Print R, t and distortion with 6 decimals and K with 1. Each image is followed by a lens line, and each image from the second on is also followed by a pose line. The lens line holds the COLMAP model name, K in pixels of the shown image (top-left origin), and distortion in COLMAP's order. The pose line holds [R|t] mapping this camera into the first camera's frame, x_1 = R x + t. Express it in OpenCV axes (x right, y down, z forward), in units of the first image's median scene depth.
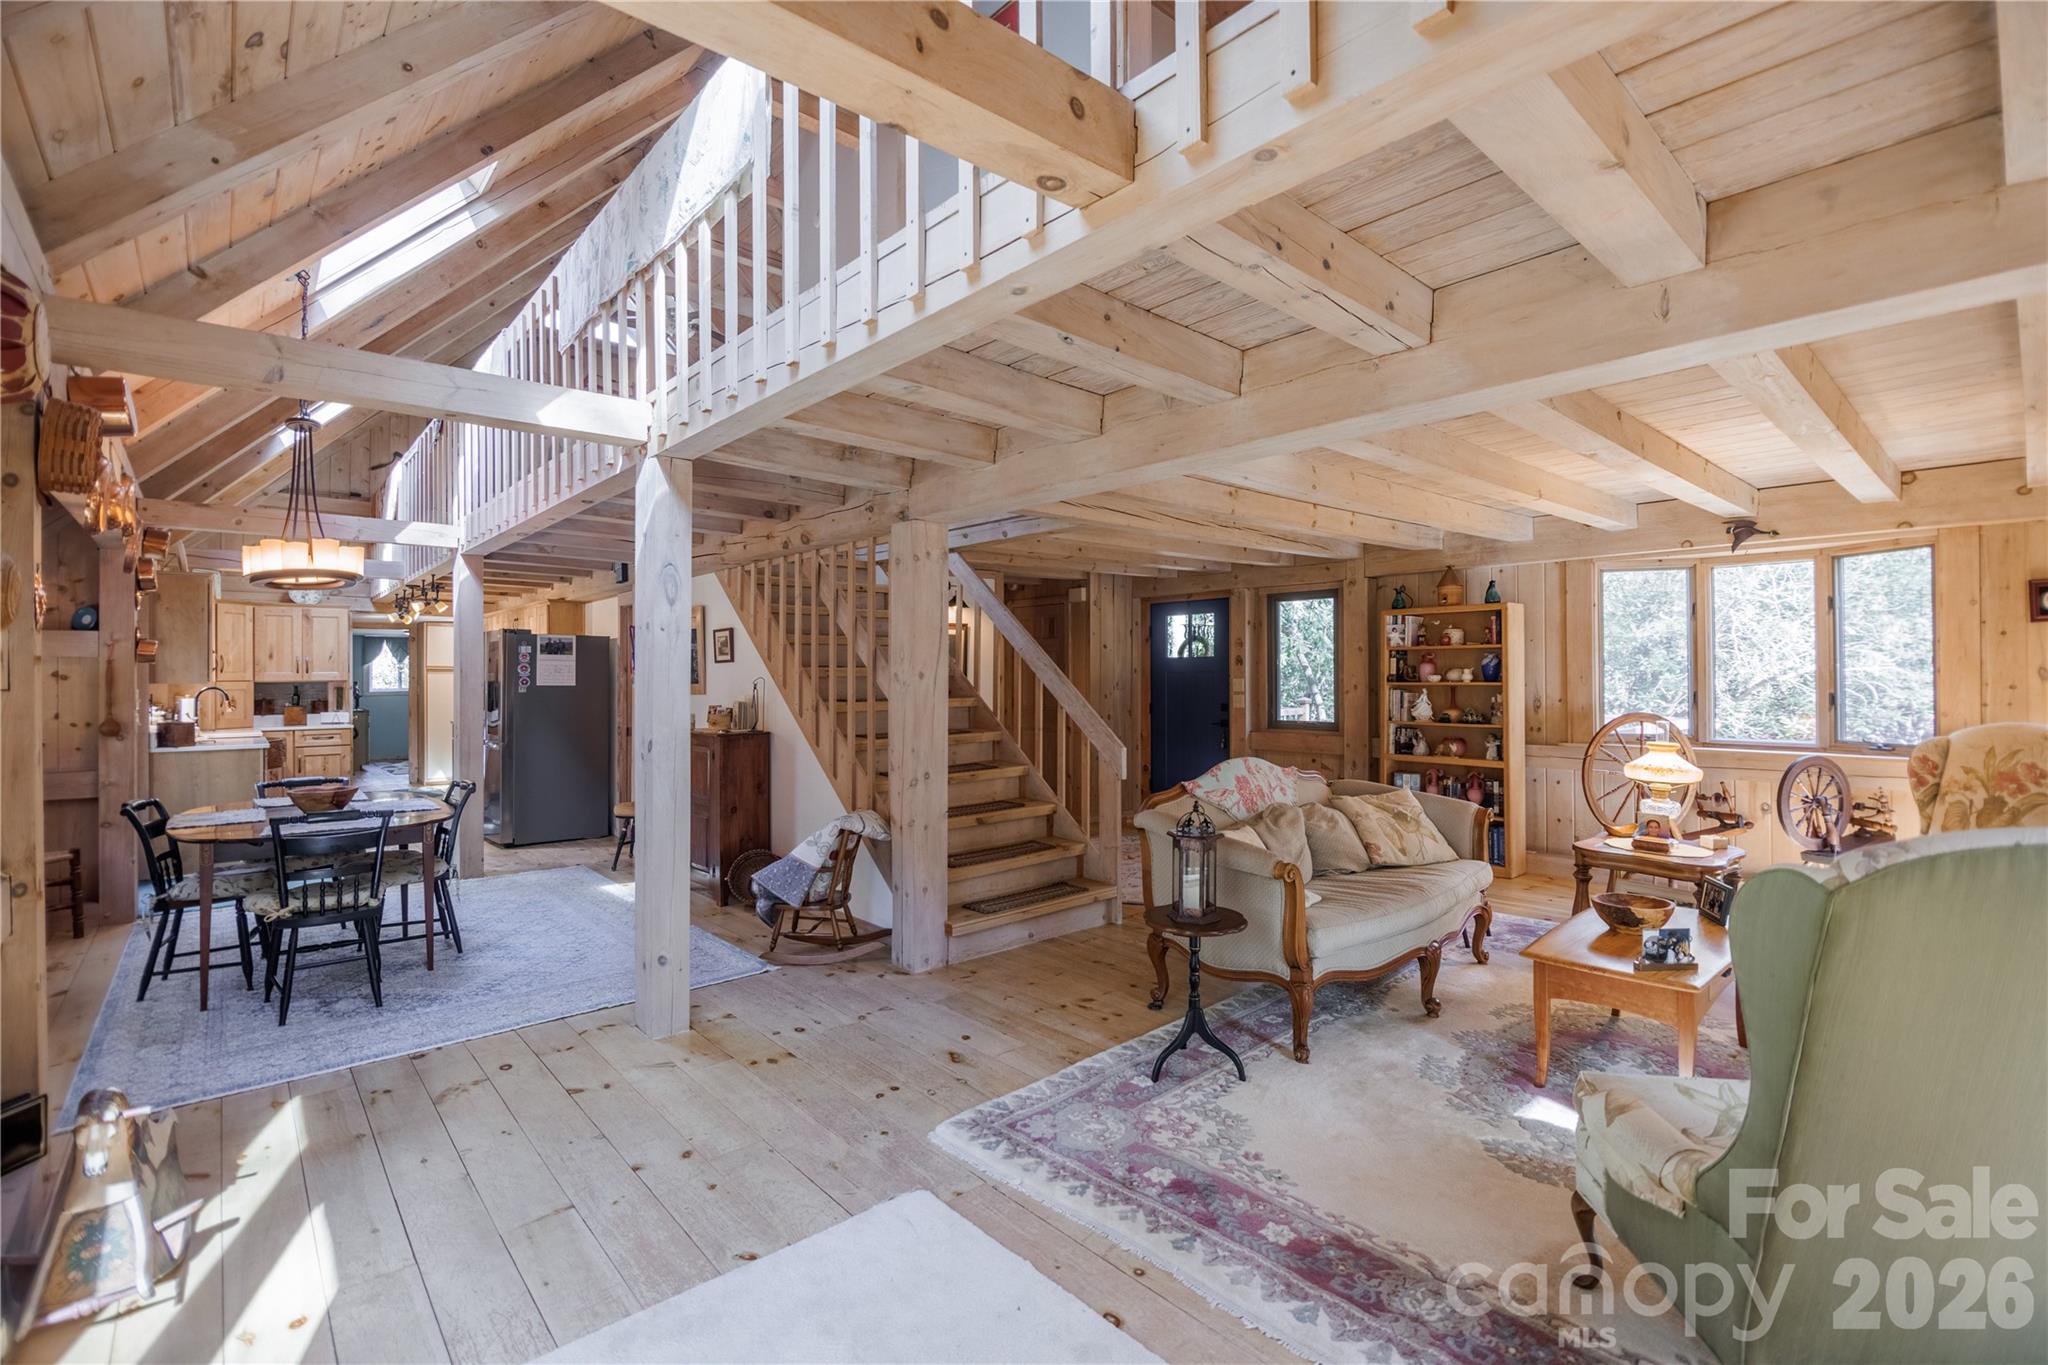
lens RADIAL K [[914.9, 0, 1023.2], [0, 914.9, 700.9], [0, 0, 1]] dist [-0.011210, -0.002645]
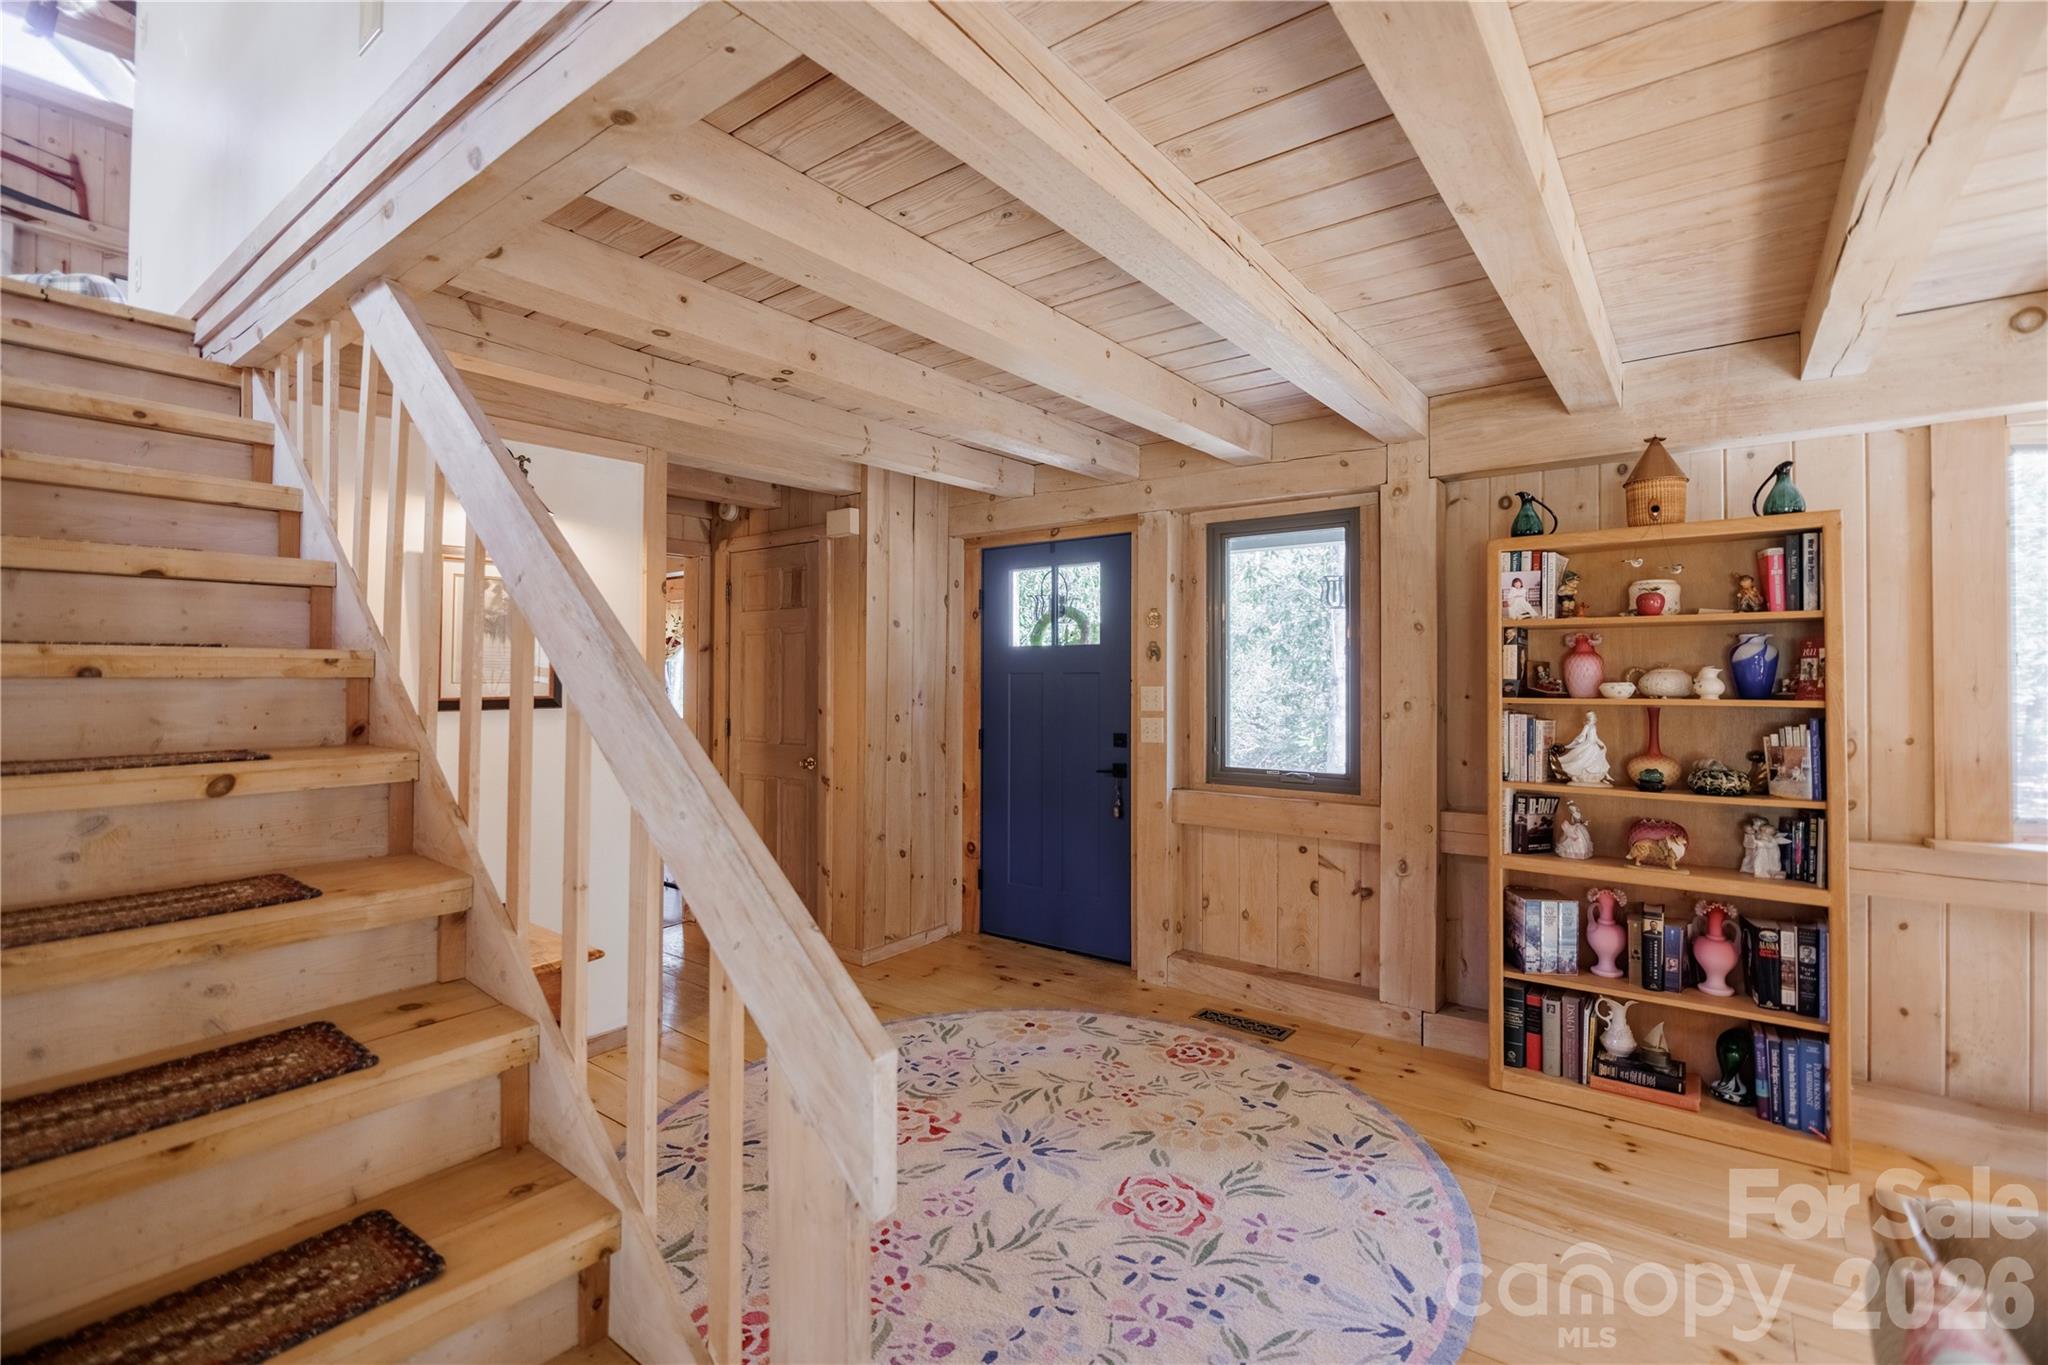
lens RADIAL K [[914.9, 0, 1025.6], [0, 914.9, 683.9], [0, 0, 1]] dist [-0.011210, -0.002645]
pose [[0.980373, 0.009531, 0.196920, 0.064379], [-0.004332, 0.999631, -0.026815, -0.011843], [-0.197103, 0.025435, 0.980053, 0.511429]]
